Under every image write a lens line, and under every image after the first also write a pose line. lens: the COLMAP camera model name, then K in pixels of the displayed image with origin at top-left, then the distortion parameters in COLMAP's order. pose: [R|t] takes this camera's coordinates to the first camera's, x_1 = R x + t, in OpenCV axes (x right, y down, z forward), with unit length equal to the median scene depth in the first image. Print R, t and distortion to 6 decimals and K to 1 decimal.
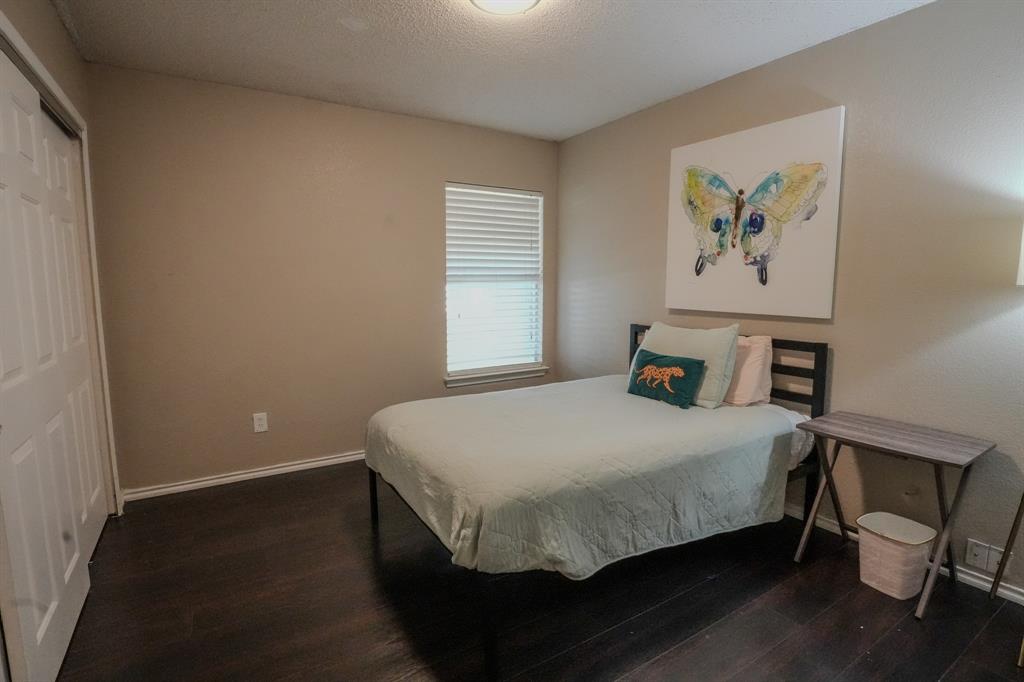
lens RADIAL K [[491.0, 0, 511.8], [0, 491.0, 339.7], [0, 0, 1]] dist [-0.044488, 0.010129]
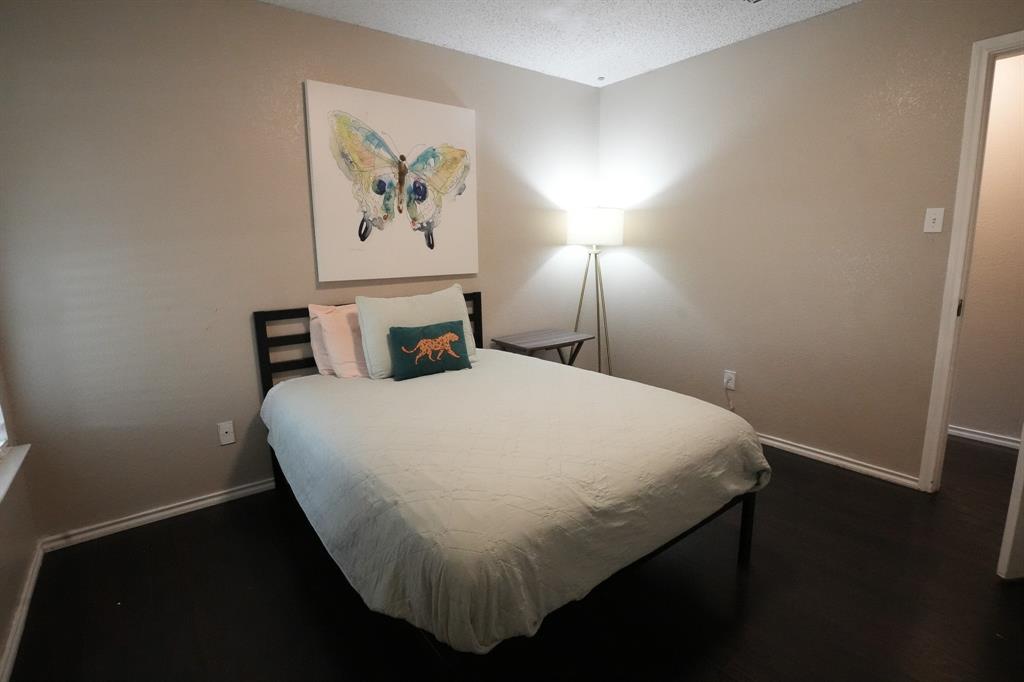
lens RADIAL K [[491.0, 0, 512.5], [0, 491.0, 340.8], [0, 0, 1]] dist [-0.044488, 0.010129]
pose [[-0.098562, -0.190144, 0.976796, -0.627854], [0.135027, 0.969942, 0.202435, -0.108495], [-0.985928, 0.151846, -0.069925, 0.909166]]
